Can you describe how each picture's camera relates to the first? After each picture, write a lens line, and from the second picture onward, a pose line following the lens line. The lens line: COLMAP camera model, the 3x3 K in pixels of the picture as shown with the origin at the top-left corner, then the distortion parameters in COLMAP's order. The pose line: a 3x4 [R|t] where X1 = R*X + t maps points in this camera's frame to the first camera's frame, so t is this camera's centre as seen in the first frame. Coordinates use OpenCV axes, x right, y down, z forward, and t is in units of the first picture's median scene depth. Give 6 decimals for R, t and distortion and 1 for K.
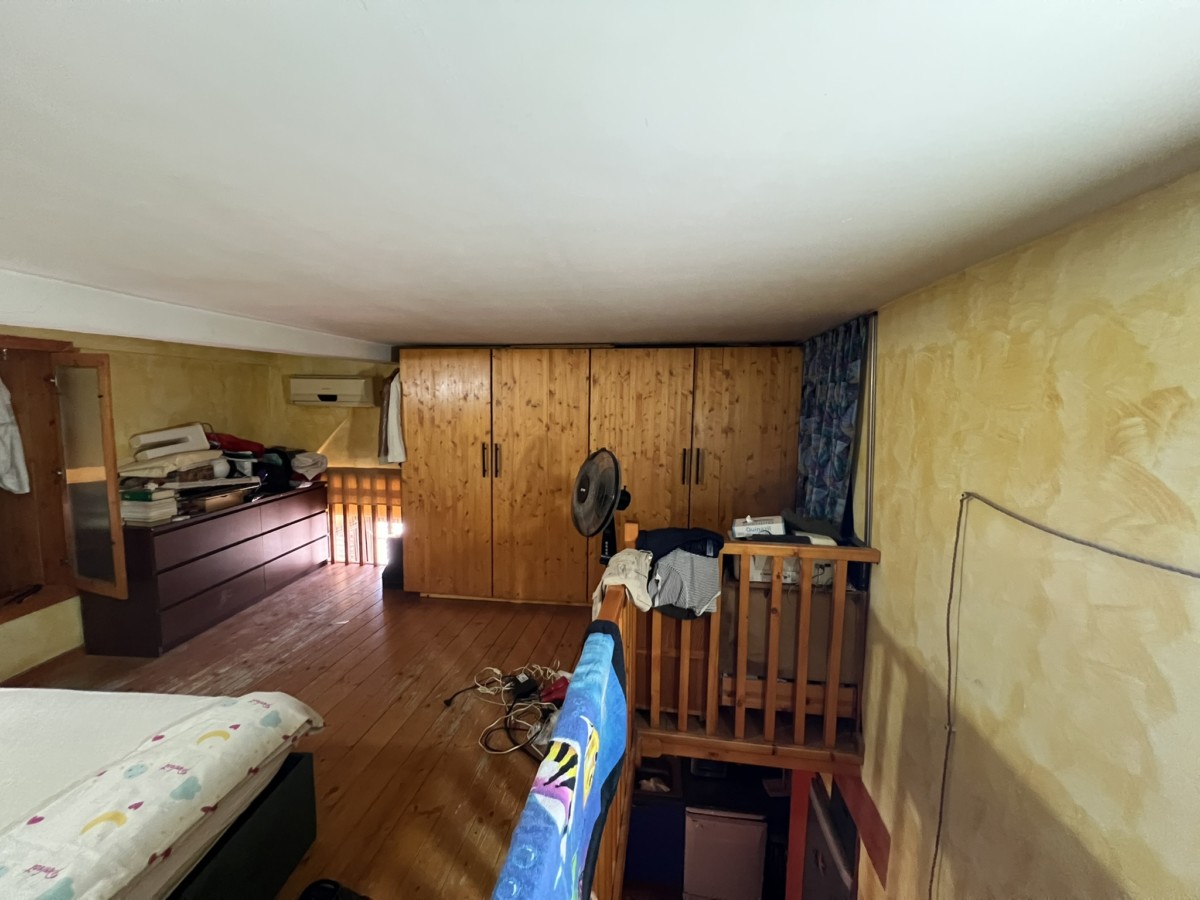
lens RADIAL K [[480.1, 0, 594.6], [0, 480.1, 449.2], [0, 0, 1]] dist [0.003805, 0.000329]
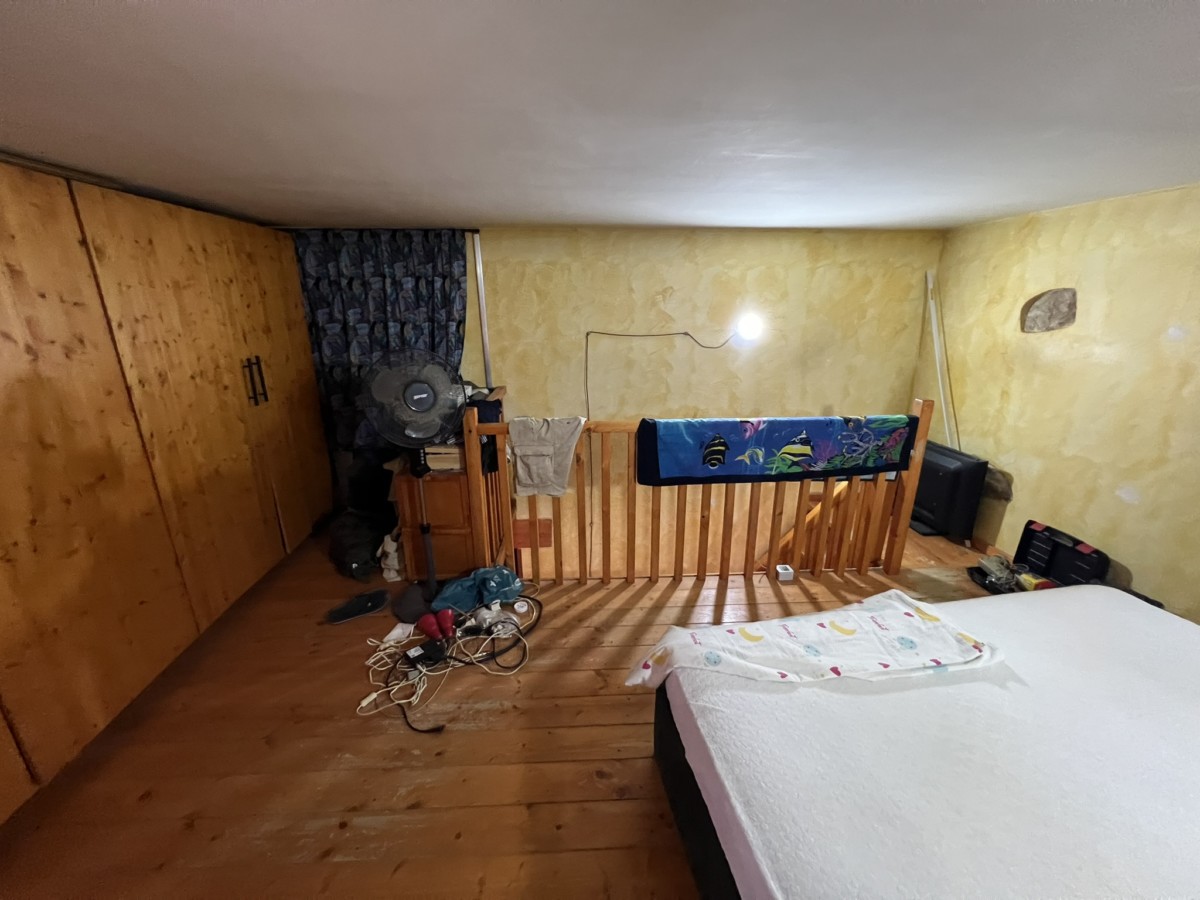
lens RADIAL K [[480.1, 0, 594.1], [0, 480.1, 447.4], [0, 0, 1]] dist [0.003805, 0.000329]
pose [[-0.206405, -0.291909, 0.933909, -0.692195], [0.107300, 0.941953, 0.318138, -0.053278], [-0.972566, 0.165873, -0.163102, 0.634594]]
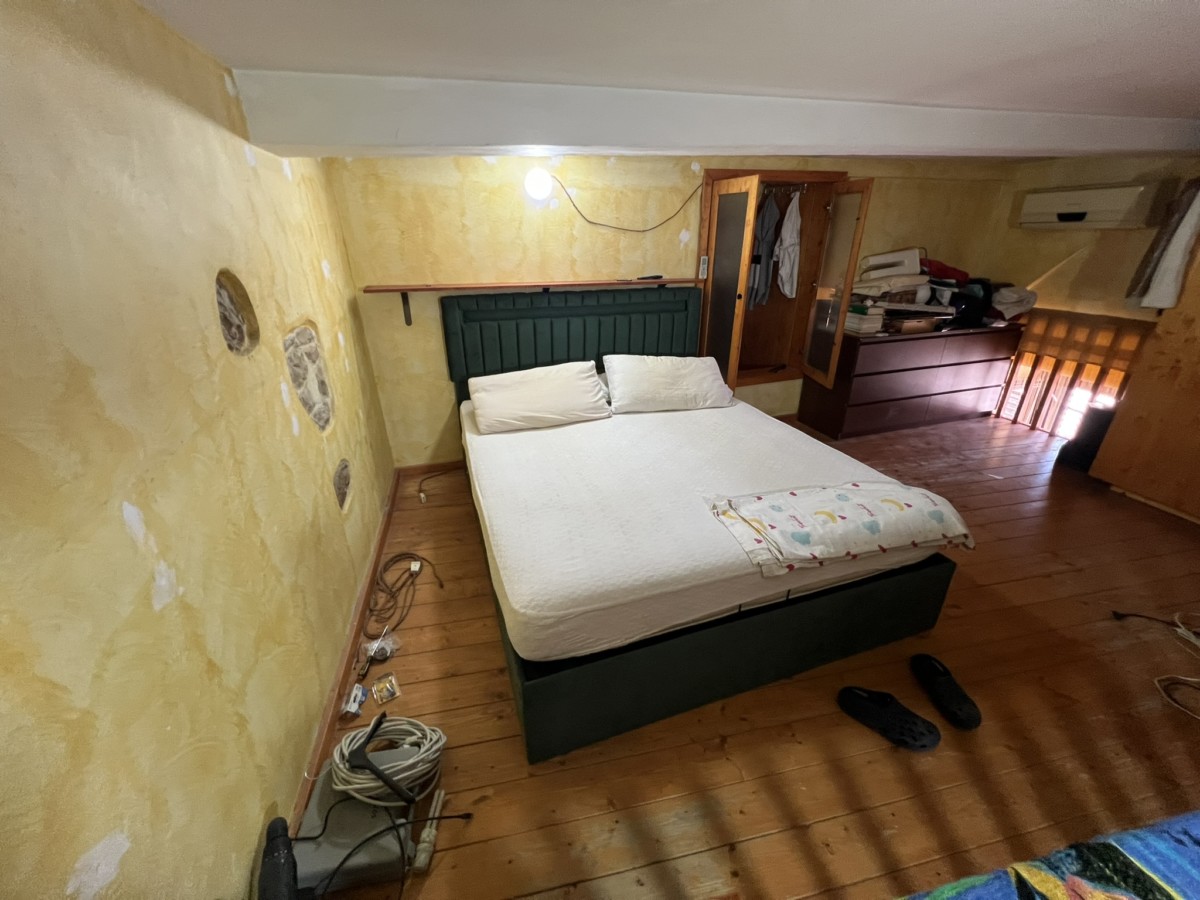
lens RADIAL K [[480.1, 0, 592.0], [0, 480.1, 450.1], [0, 0, 1]] dist [0.003805, 0.000329]
pose [[0.368596, 0.365058, -0.854909, -0.030468], [-0.082624, 0.928889, 0.361025, 0.038445], [0.925911, -0.062437, 0.372547, -0.076100]]
